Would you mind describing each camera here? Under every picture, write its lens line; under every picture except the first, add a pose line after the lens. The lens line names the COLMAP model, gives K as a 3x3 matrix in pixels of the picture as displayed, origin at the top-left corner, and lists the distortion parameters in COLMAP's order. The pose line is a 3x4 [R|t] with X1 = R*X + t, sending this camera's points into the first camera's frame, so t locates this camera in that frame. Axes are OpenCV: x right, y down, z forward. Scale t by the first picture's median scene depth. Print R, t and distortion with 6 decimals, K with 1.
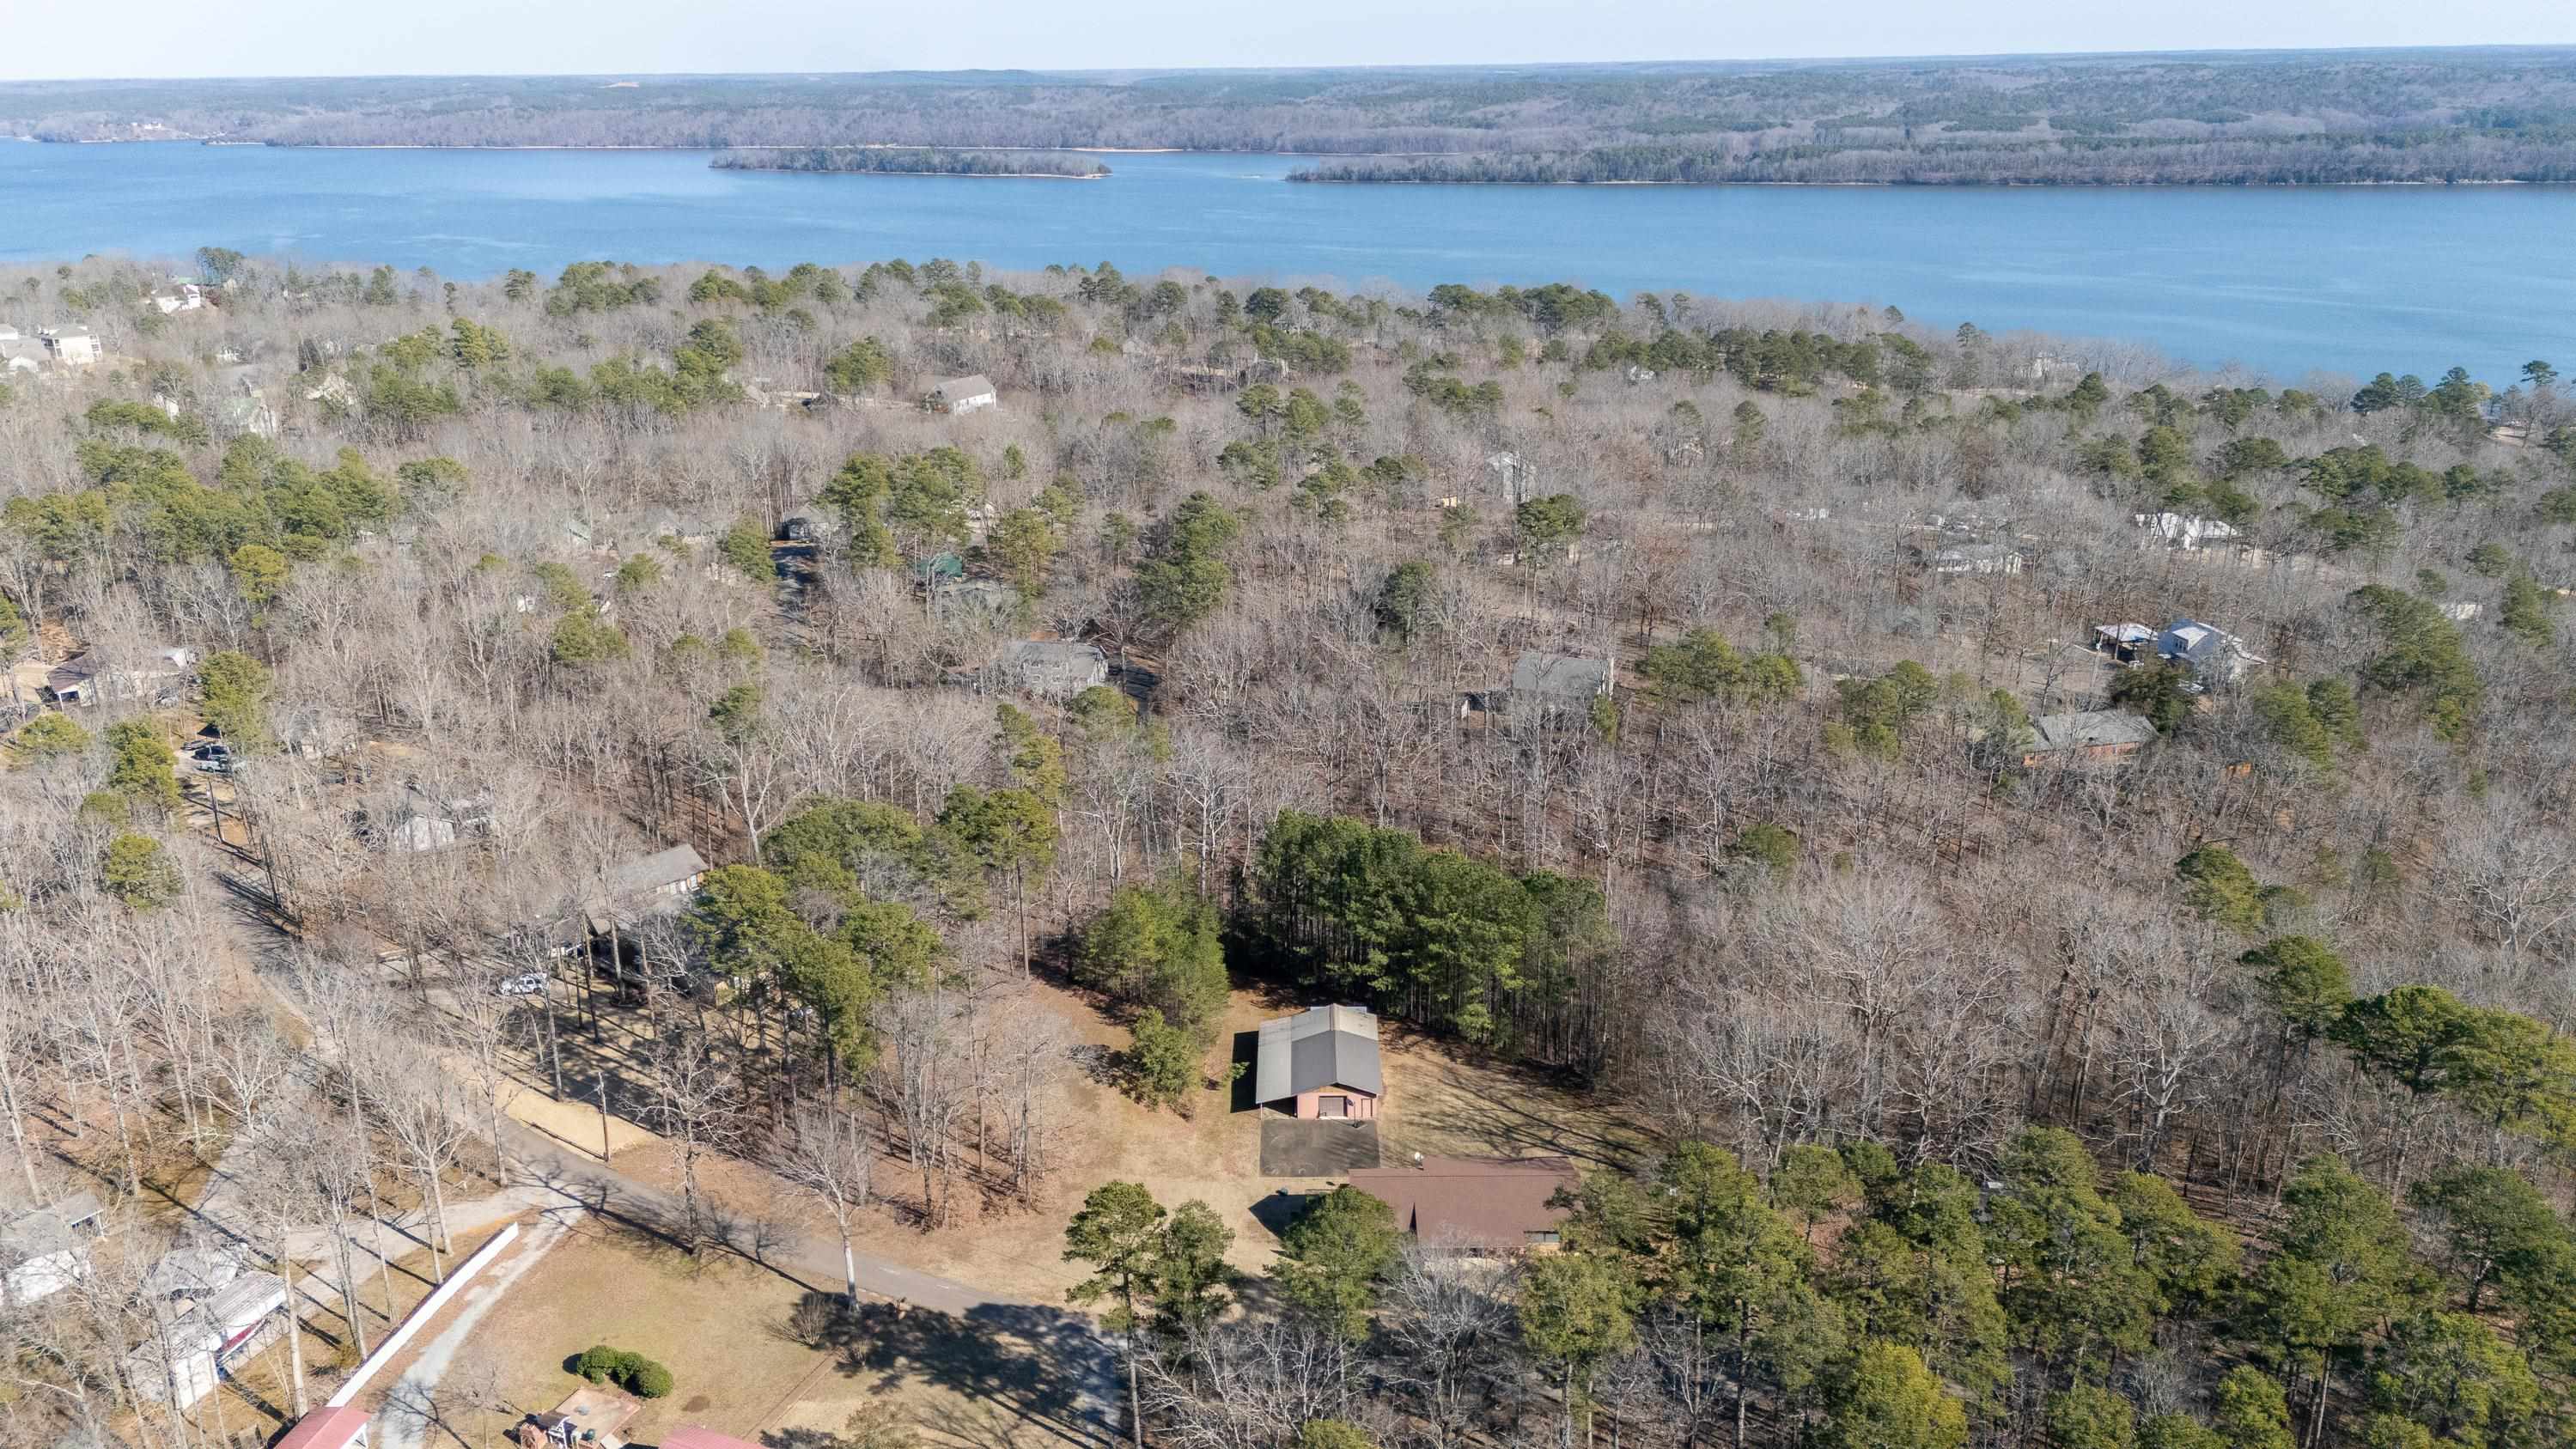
lens RADIAL K [[1847.1, 0, 1288.0], [0, 1847.1, 724.5], [0, 0, 1]] dist [0.114522, -0.105351]
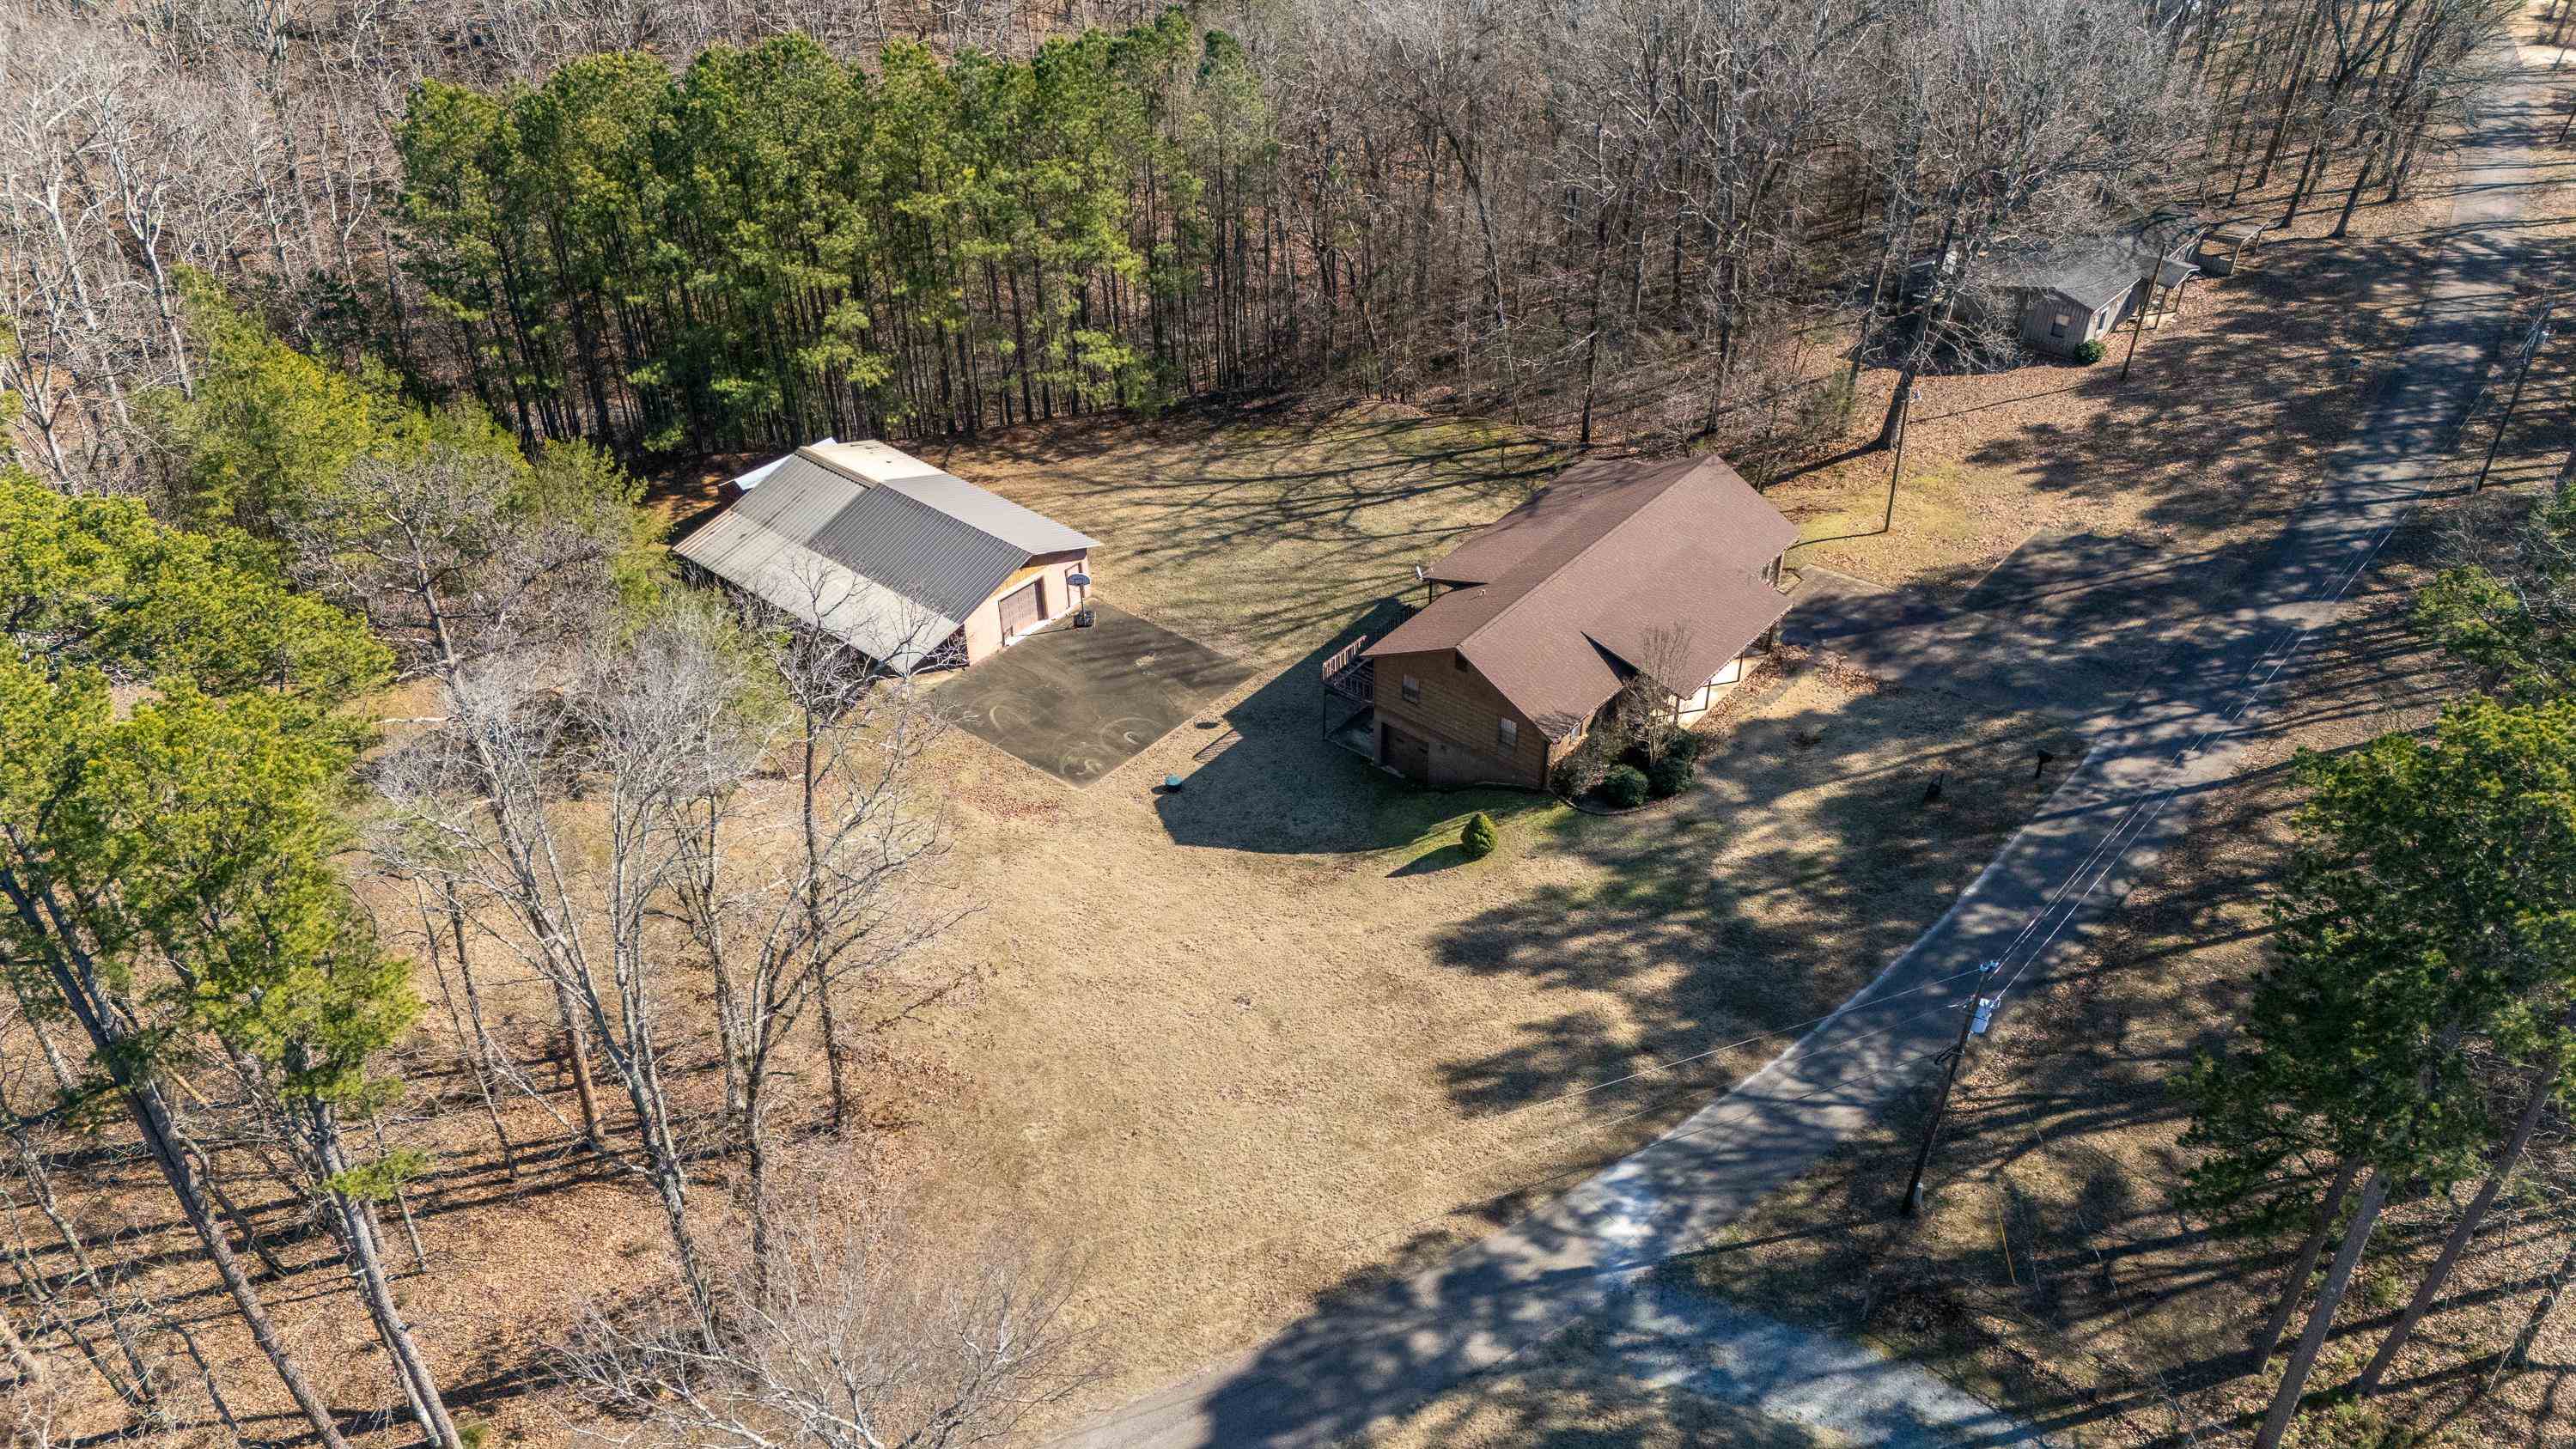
lens RADIAL K [[1821.4, 0, 1240.1], [0, 1821.4, 757.5], [0, 0, 1]] dist [0.034492, 0.001799]
pose [[0.652483, -0.465989, 0.597595, -0.230078], [0.257739, 0.878039, 0.403259, 0.063248], [-0.712626, -0.109096, 0.693010, 0.605760]]
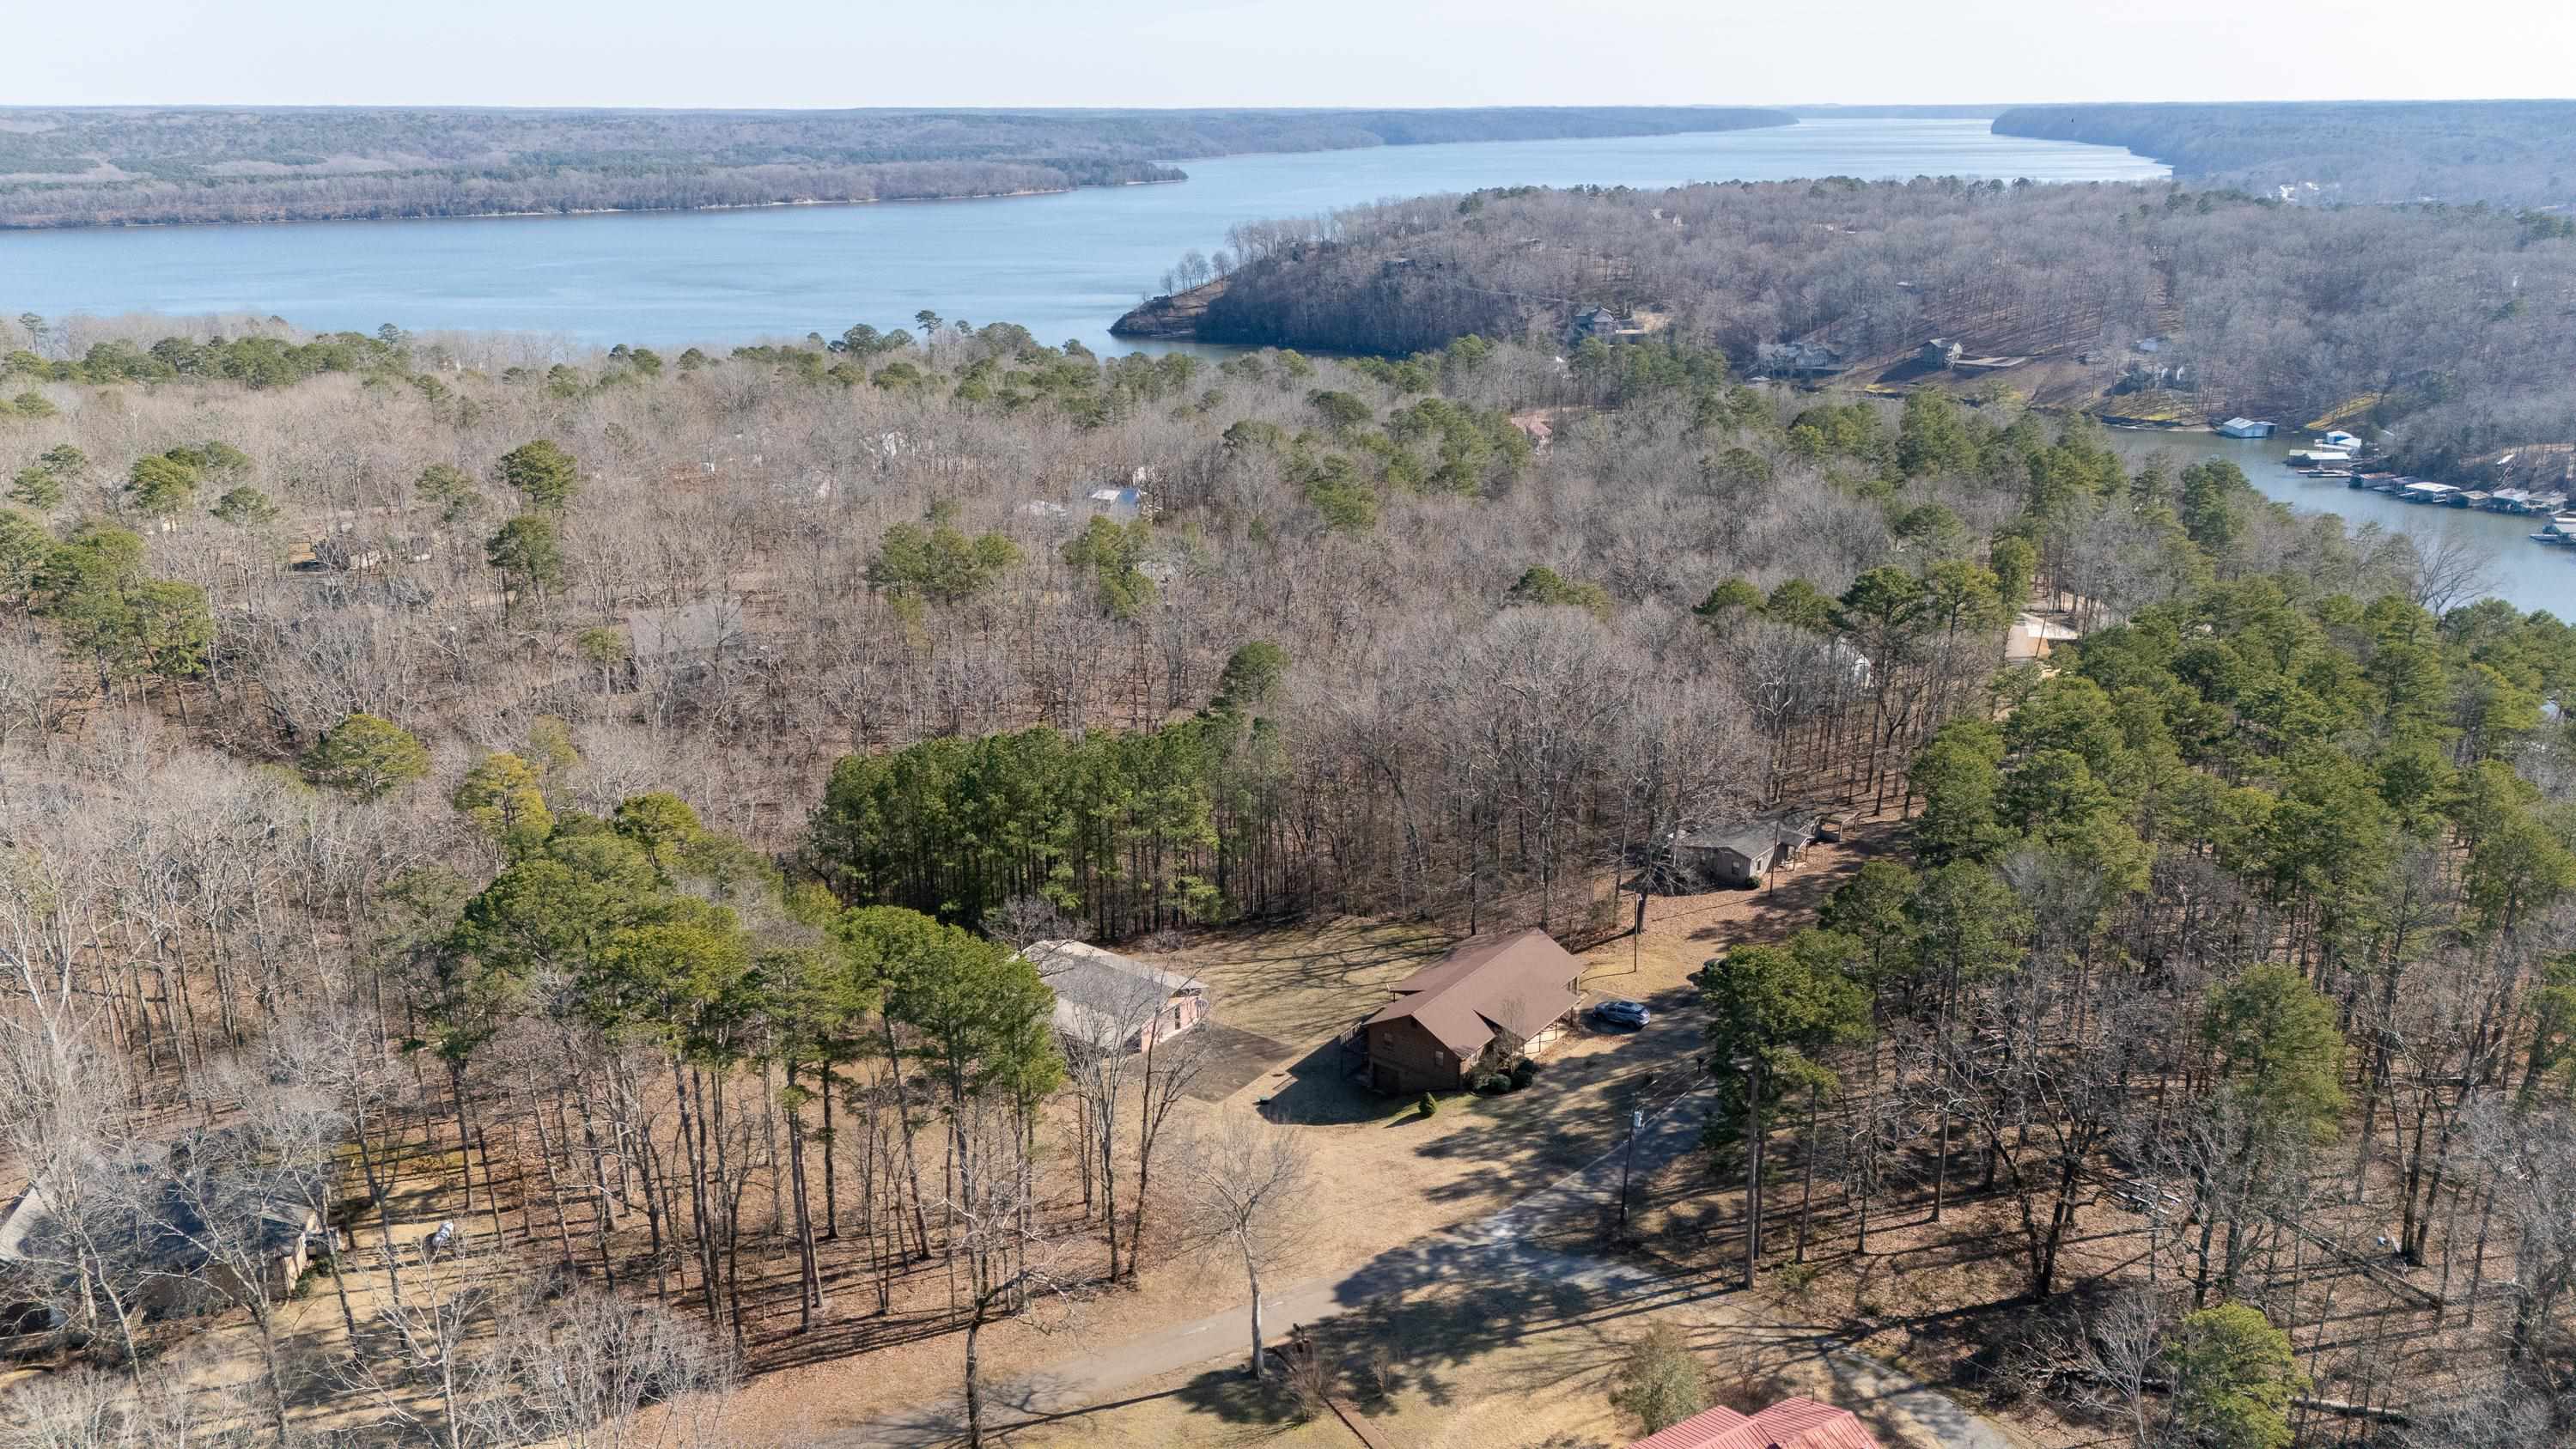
lens RADIAL K [[1830.1, 0, 1227.9], [0, 1830.1, 723.6], [0, 0, 1]] dist [0.178398, -0.162717]
pose [[0.620796, -0.248187, 0.743650, -0.547332], [0.268064, 0.958592, 0.096143, -0.002899], [-0.736718, 0.139661, 0.661620, 0.373595]]
